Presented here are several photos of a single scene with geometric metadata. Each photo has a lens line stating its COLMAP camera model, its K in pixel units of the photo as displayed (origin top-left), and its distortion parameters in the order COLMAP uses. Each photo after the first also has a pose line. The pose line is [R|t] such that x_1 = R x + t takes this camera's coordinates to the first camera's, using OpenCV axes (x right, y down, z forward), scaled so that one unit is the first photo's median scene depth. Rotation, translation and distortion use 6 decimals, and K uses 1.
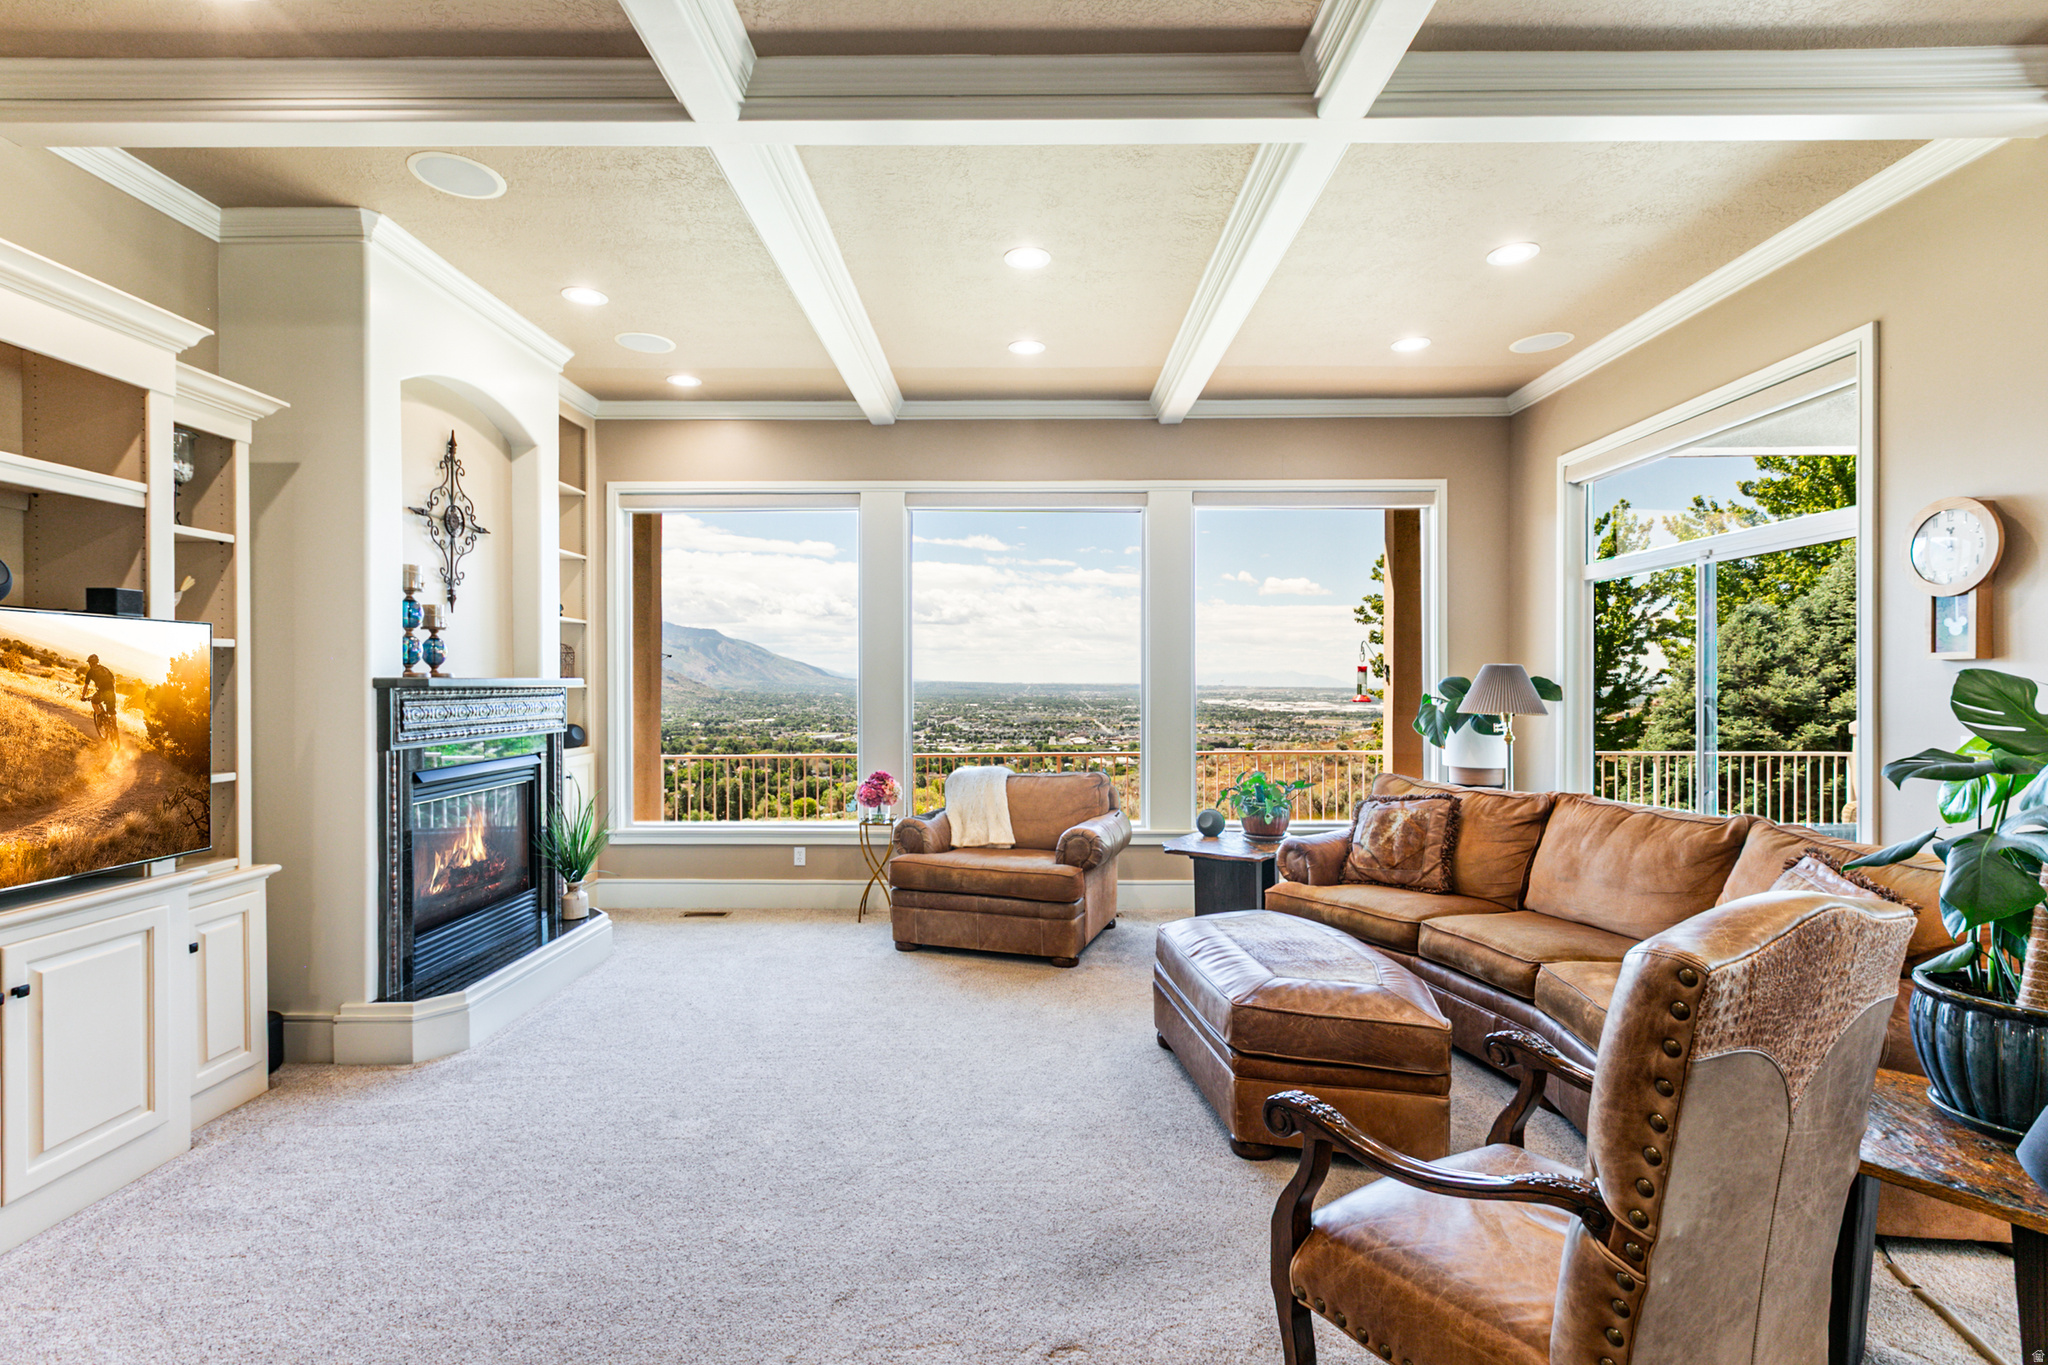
lens RADIAL K [[931.1, 0, 1010.0], [0, 931.1, 689.0], [0, 0, 1]] dist [0.005435, -0.002562]
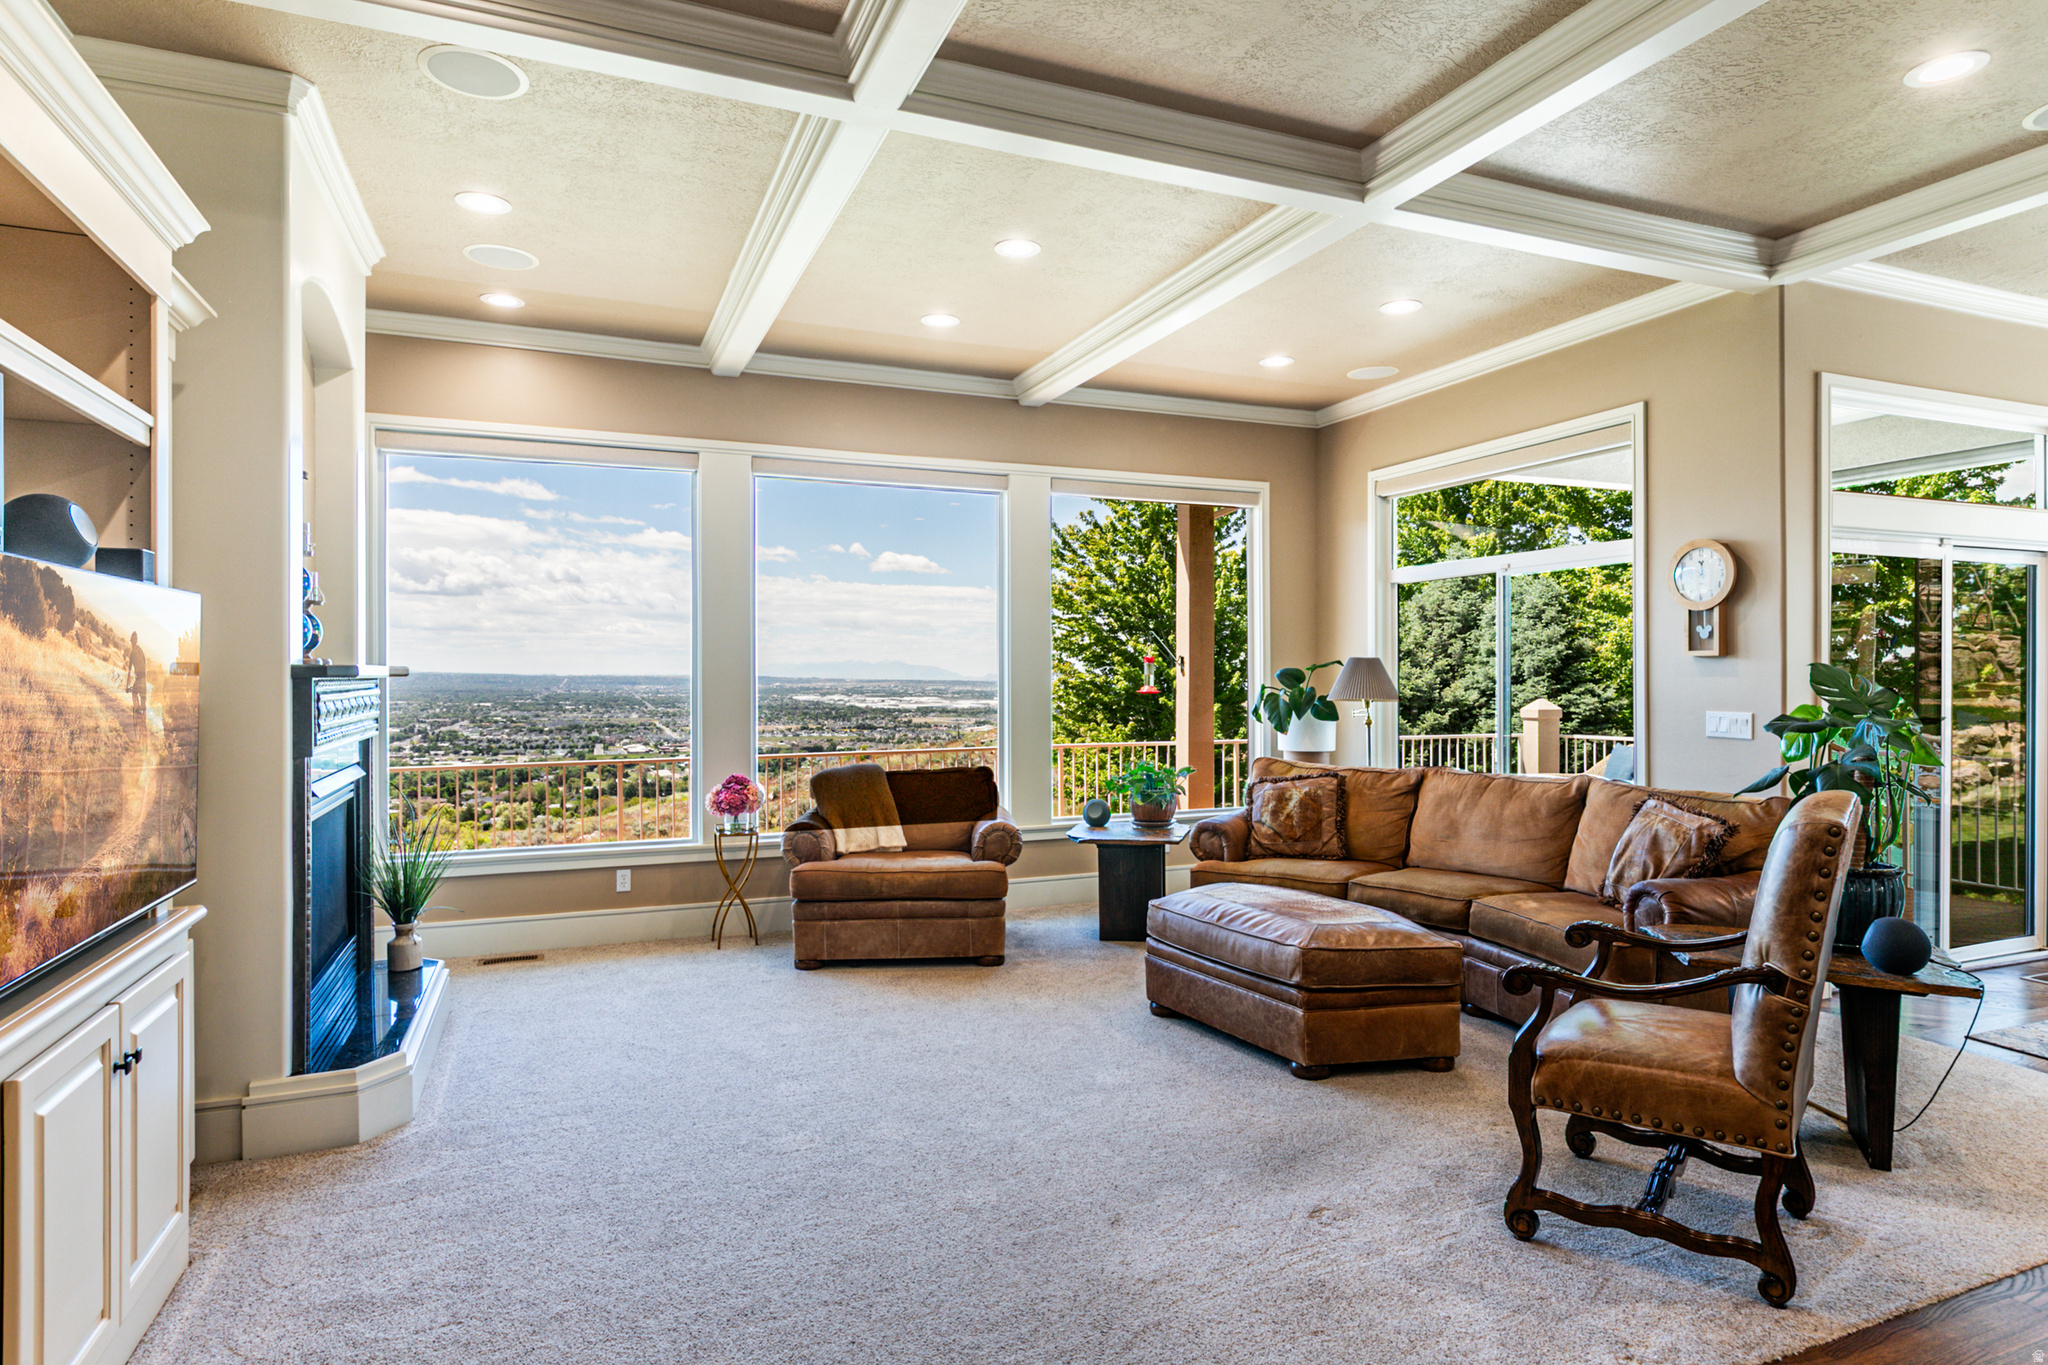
lens RADIAL K [[1128.1, 0, 1025.3], [0, 1128.1, 671.3], [0, 0, 1]] dist [0.005291, -0.002159]
pose [[0.919824, 0.001765, 0.392327, -0.480531], [0.002029, 0.999955, -0.009256, 0.003821], [-0.392326, 0.009310, 0.919779, -0.124055]]
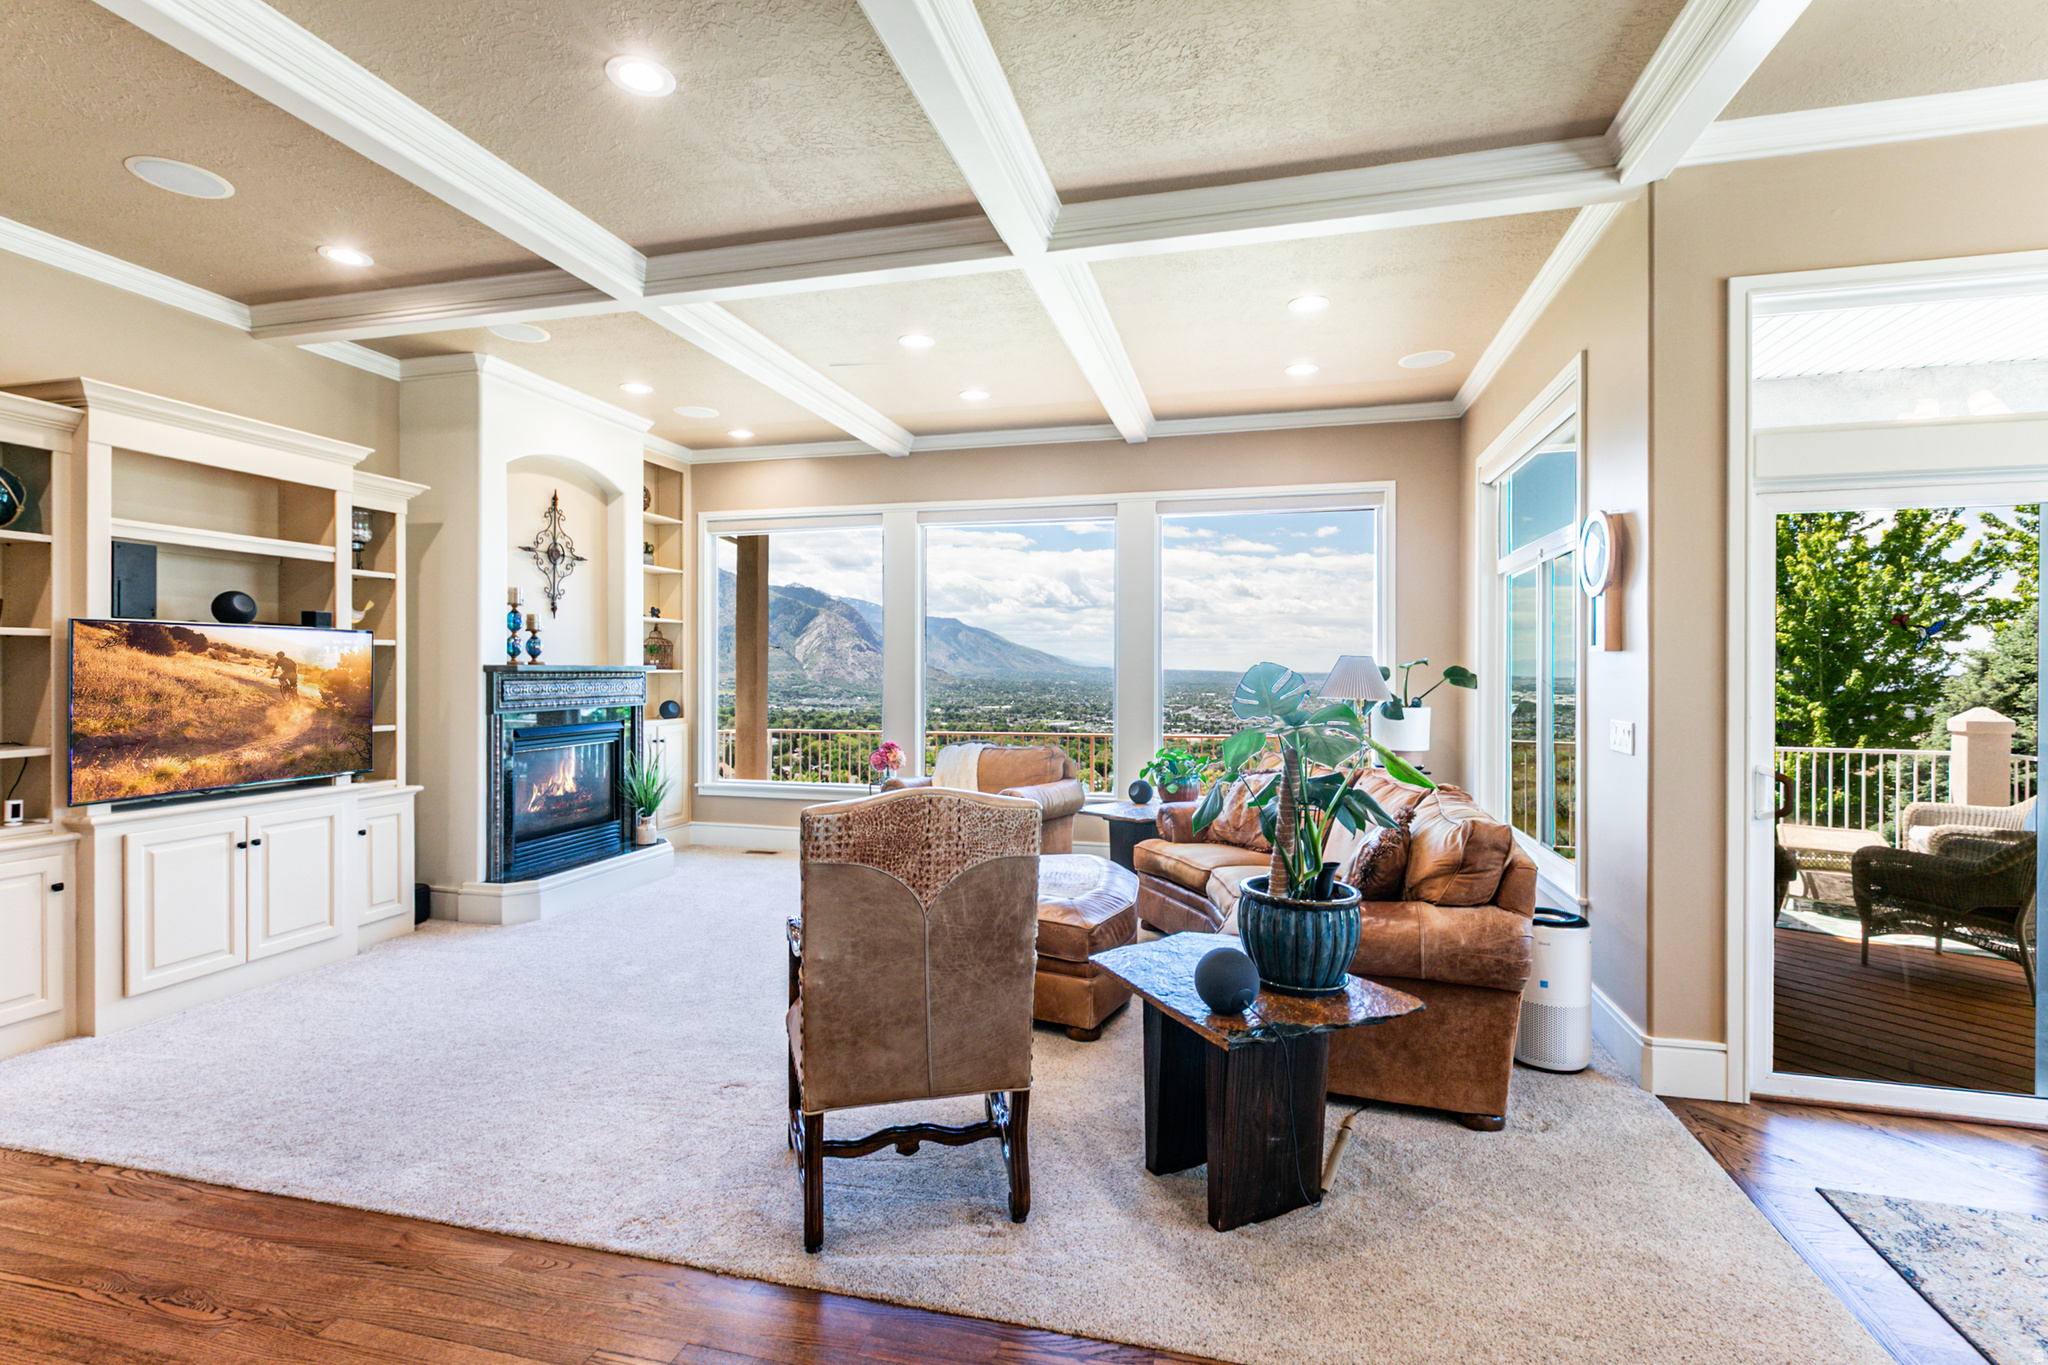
lens RADIAL K [[931.1, 0, 1005.5], [0, 931.1, 676.0], [0, 0, 1]] dist [0.005435, -0.002562]
pose [[0.969871, 0.005953, -0.243546, 0.484656], [-0.006108, 0.999981, 0.000118, 0.000483], [0.243542, 0.001373, 0.969889, -0.239038]]
